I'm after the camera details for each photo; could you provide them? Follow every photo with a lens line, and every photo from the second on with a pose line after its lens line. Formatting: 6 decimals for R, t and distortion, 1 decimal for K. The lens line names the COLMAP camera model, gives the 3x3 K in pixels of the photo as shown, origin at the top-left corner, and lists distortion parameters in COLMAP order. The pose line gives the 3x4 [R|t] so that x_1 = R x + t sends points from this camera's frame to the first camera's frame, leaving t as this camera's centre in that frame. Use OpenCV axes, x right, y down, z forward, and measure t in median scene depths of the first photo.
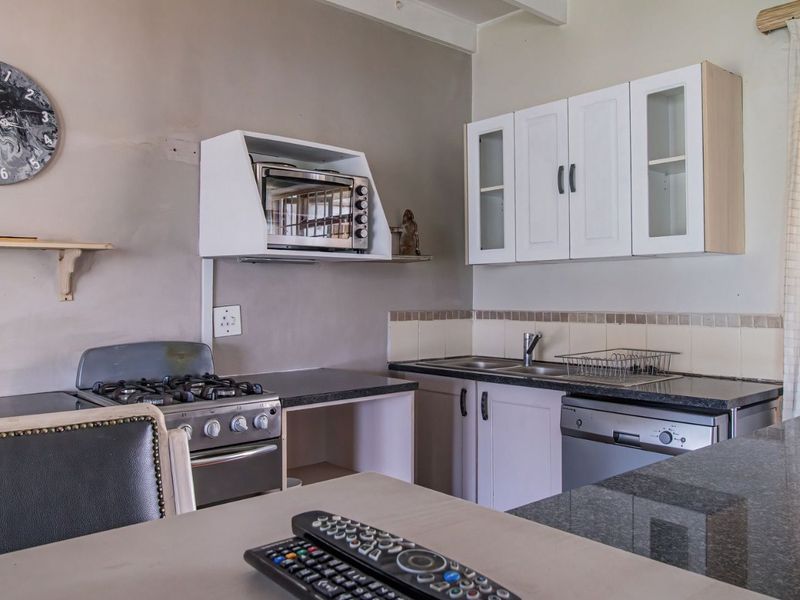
lens RADIAL K [[692.5, 0, 400.0], [0, 692.5, 300.0], [0, 0, 1]] dist [0.005593, 0.008546]
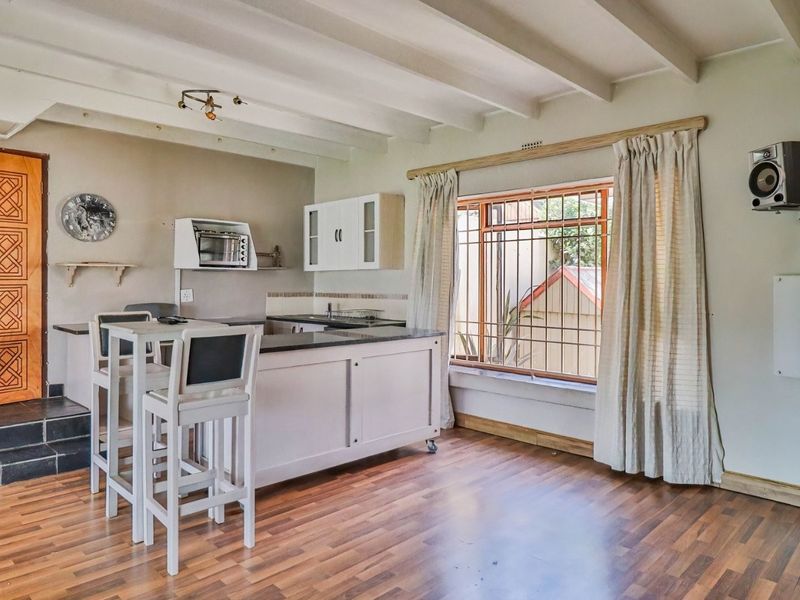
lens RADIAL K [[554.3, 0, 398.2], [0, 554.3, 289.0], [0, 0, 1]] dist [-0.002490, -0.001403]
pose [[0.998468, 0.007378, 0.054834, 0.363615], [-0.007362, 0.999973, -0.000490, 0.003288], [-0.054837, 0.000086, 0.998495, -0.910961]]
